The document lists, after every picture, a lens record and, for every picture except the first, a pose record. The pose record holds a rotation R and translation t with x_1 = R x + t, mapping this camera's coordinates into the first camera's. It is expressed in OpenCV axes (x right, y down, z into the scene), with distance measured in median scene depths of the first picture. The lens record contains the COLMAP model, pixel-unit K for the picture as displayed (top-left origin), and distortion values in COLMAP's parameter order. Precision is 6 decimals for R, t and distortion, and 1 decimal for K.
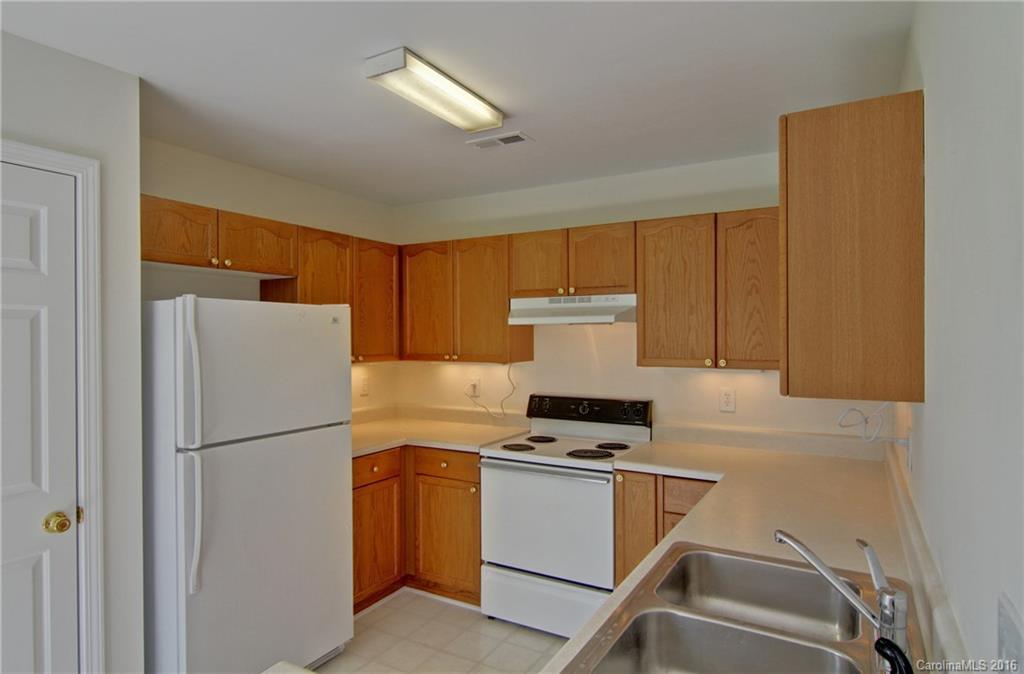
lens RADIAL K [[586.0, 0, 511.5], [0, 586.0, 336.6], [0, 0, 1]] dist [0.005440, 0.000335]
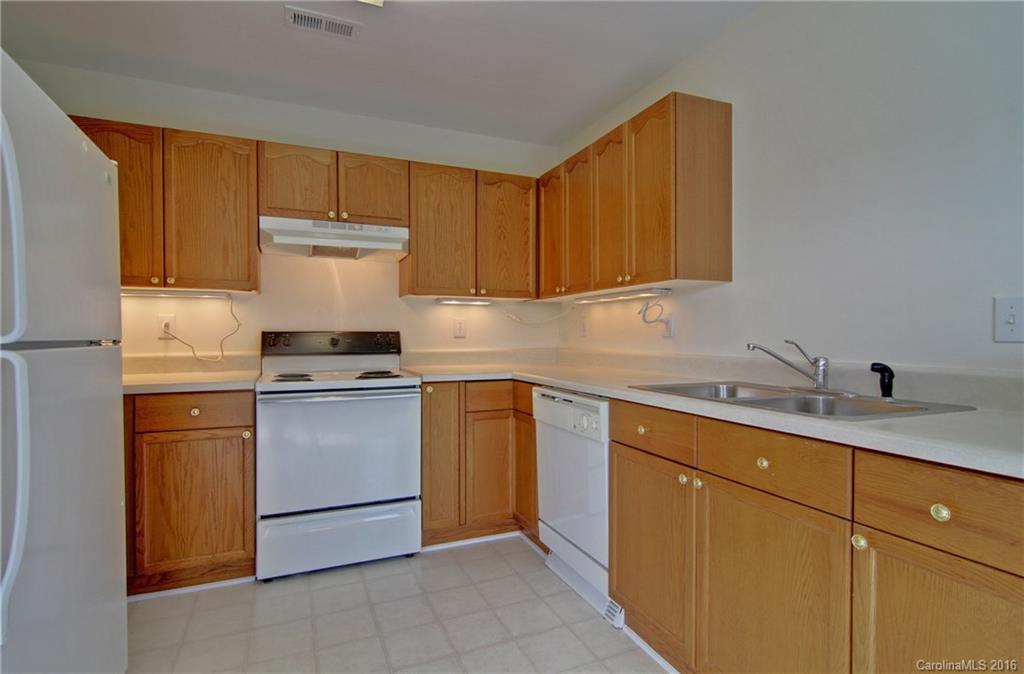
lens RADIAL K [[509.6, 0, 510.9], [0, 509.6, 338.1], [0, 0, 1]] dist [0.018084, -0.000539]
pose [[0.598479, -0.006560, 0.801112, -0.418204], [0.003381, 0.999978, 0.005662, 0.121780], [-0.801132, -0.000681, 0.598488, 0.268563]]
